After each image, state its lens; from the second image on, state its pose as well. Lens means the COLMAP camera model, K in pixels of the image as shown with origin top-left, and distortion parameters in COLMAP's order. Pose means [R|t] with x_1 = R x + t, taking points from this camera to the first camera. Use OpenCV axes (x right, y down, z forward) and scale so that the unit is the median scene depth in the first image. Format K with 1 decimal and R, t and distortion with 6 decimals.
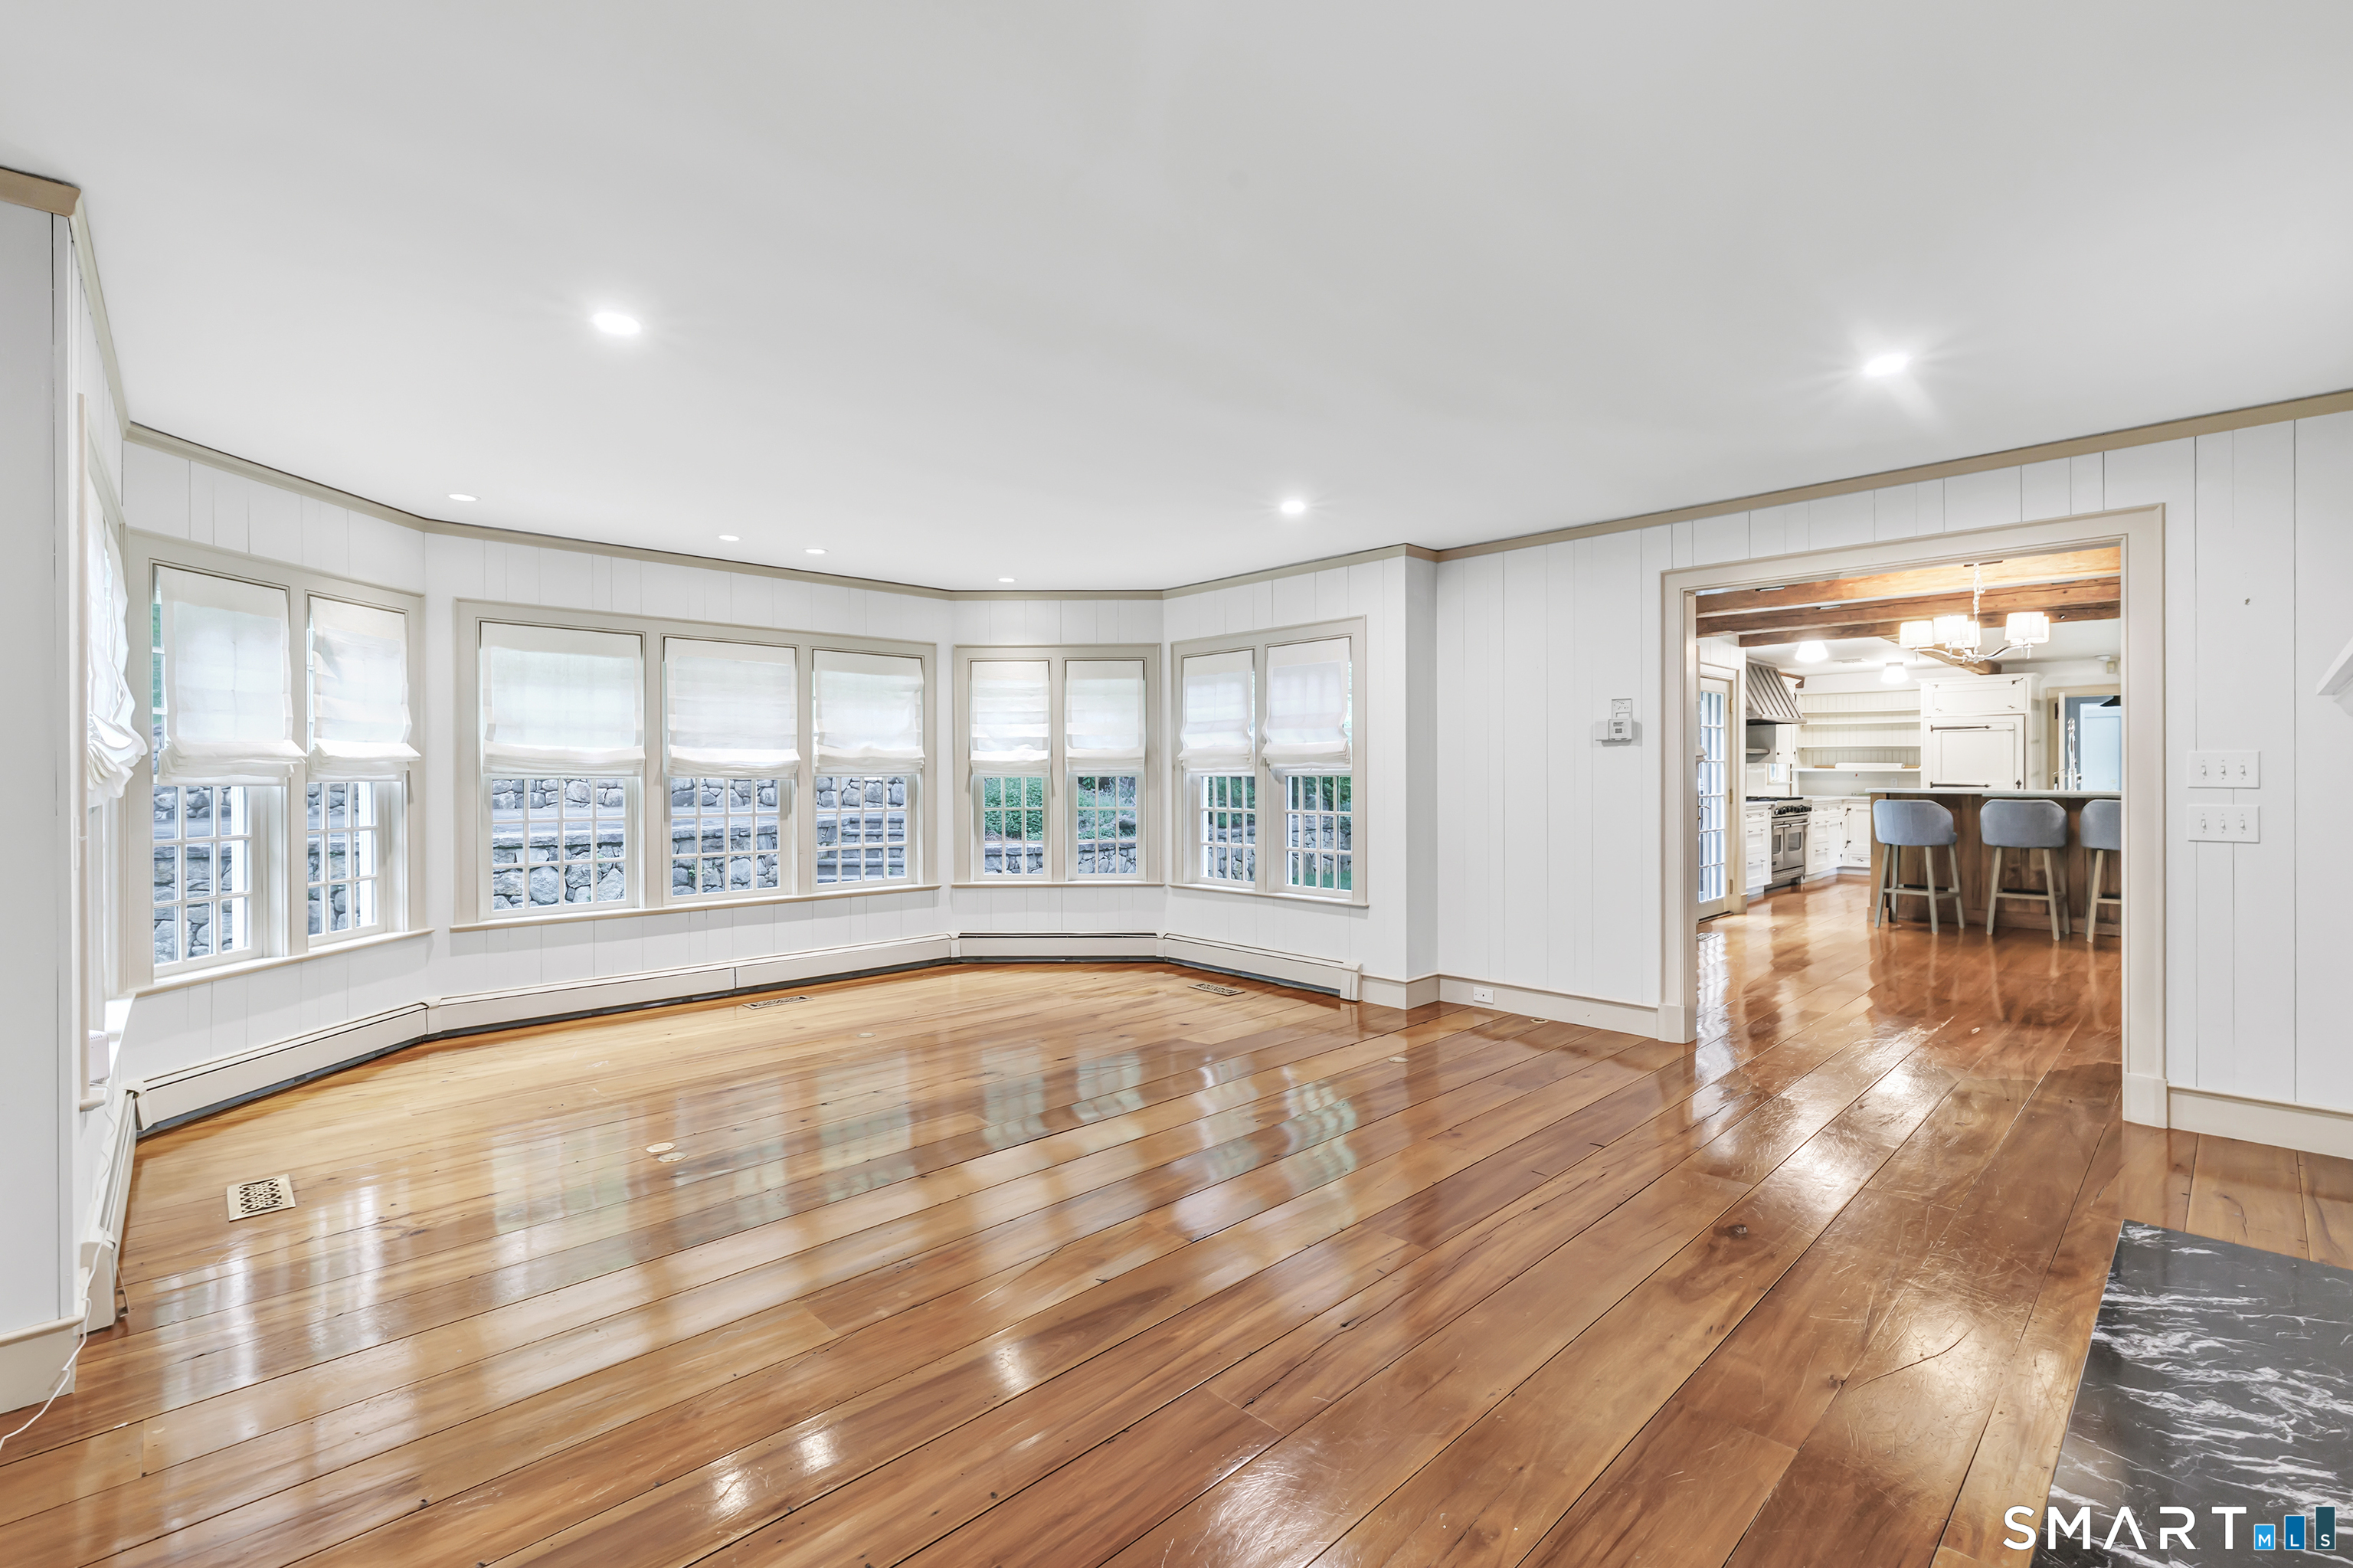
lens RADIAL K [[1065.3, 0, 1175.6], [0, 1065.3, 775.4], [0, 0, 1]] dist [0.001524, -0.000013]
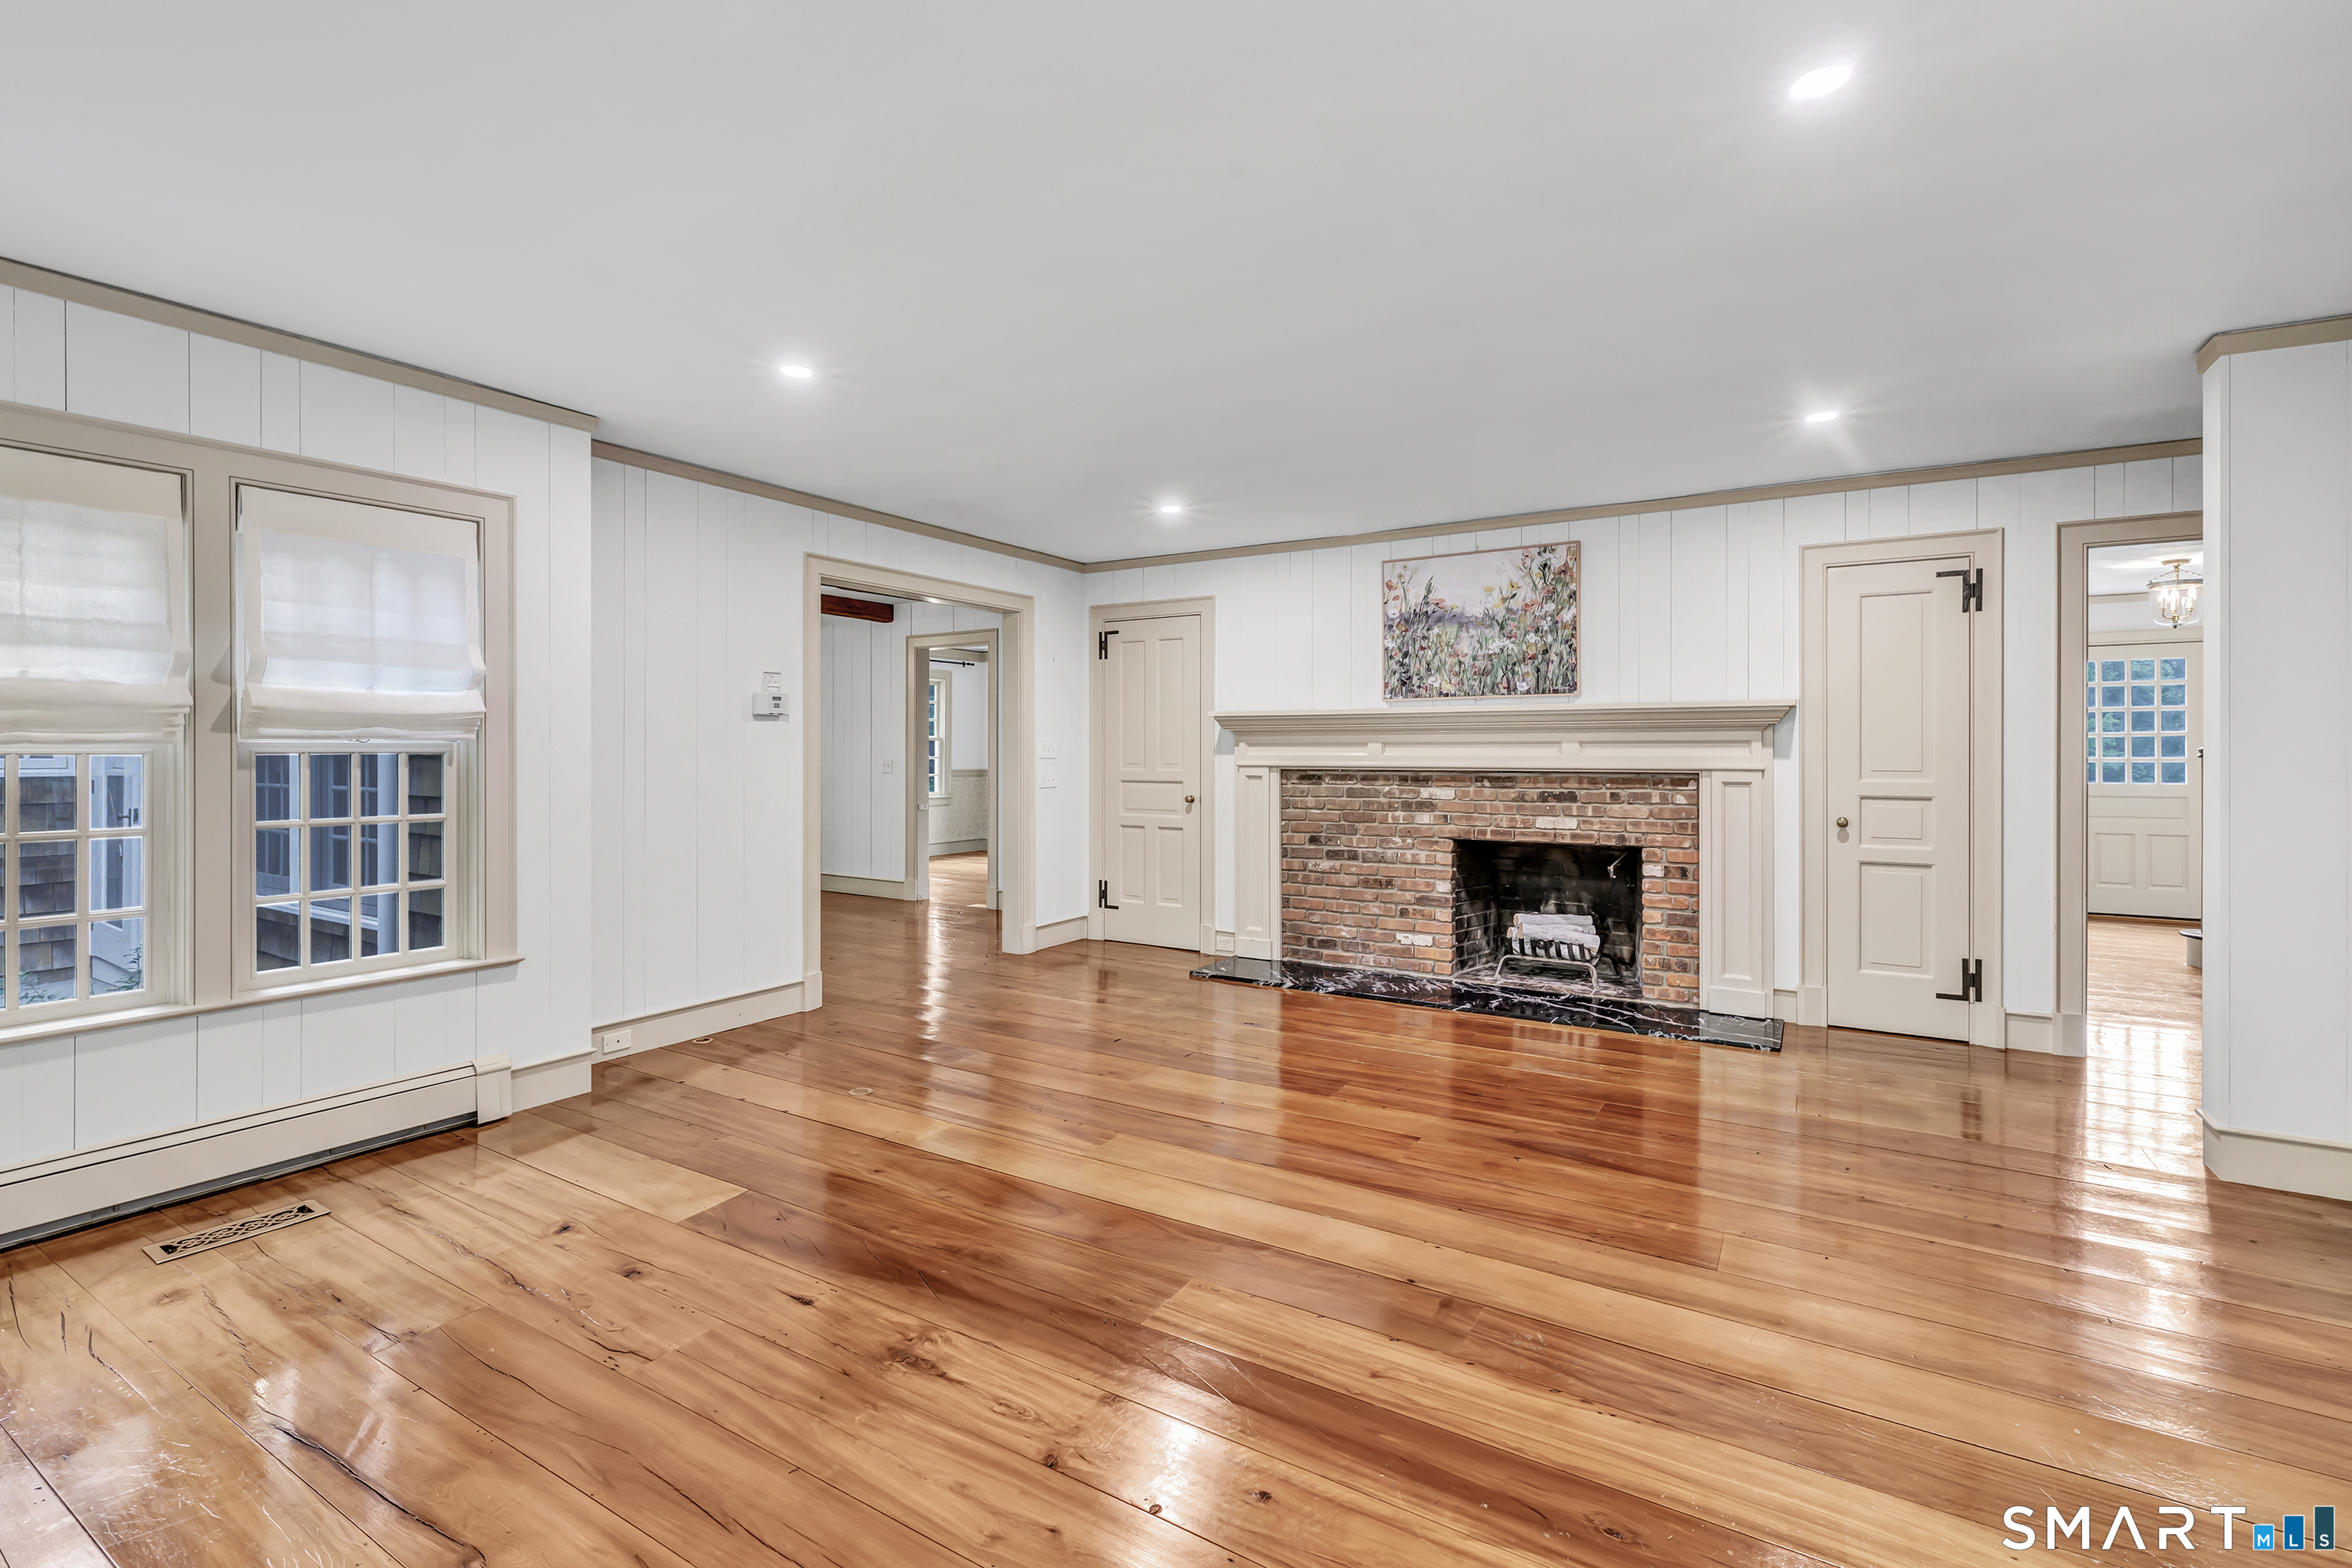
lens RADIAL K [[1064.8, 0, 1169.5], [0, 1064.8, 764.4], [0, 0, 1]] dist [0.001524, -0.000013]
pose [[-0.239660, -0.008401, 0.970821, -0.511034], [0.004605, 0.999941, 0.009790, 0.002918], [-0.970846, 0.006817, -0.239607, 0.755095]]
